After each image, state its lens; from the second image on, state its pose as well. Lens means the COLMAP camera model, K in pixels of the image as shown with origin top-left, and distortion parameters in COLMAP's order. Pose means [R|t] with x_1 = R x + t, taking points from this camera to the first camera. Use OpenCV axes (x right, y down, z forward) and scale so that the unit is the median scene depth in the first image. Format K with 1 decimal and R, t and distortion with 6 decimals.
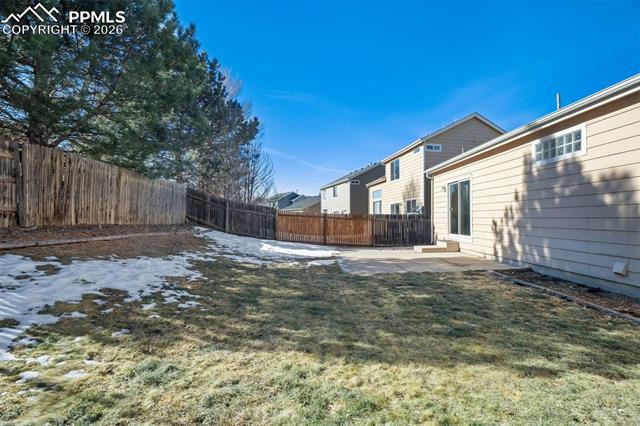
lens RADIAL K [[295.2, 0, 318.9], [0, 295.2, 213.1], [0, 0, 1]] dist [-0.019205, 0.000321]
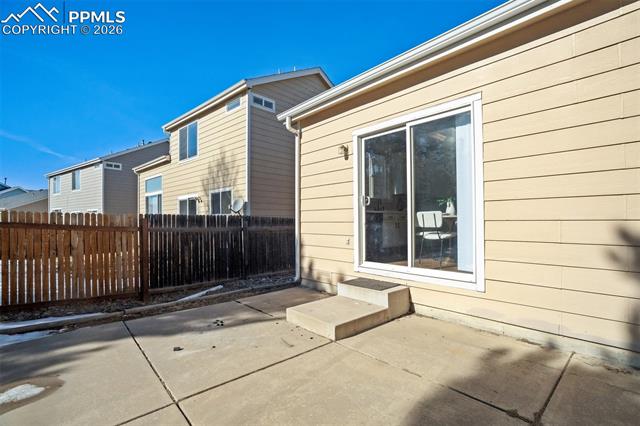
lens RADIAL K [[295.2, 0, 319.7], [0, 295.2, 212.0], [0, 0, 1]] dist [-0.019205, 0.000321]
pose [[0.754232, 0.011237, 0.656511, 0.075284], [0.001250, 0.999827, -0.018549, 0.005576], [-0.656606, 0.014811, 0.754088, 0.403873]]
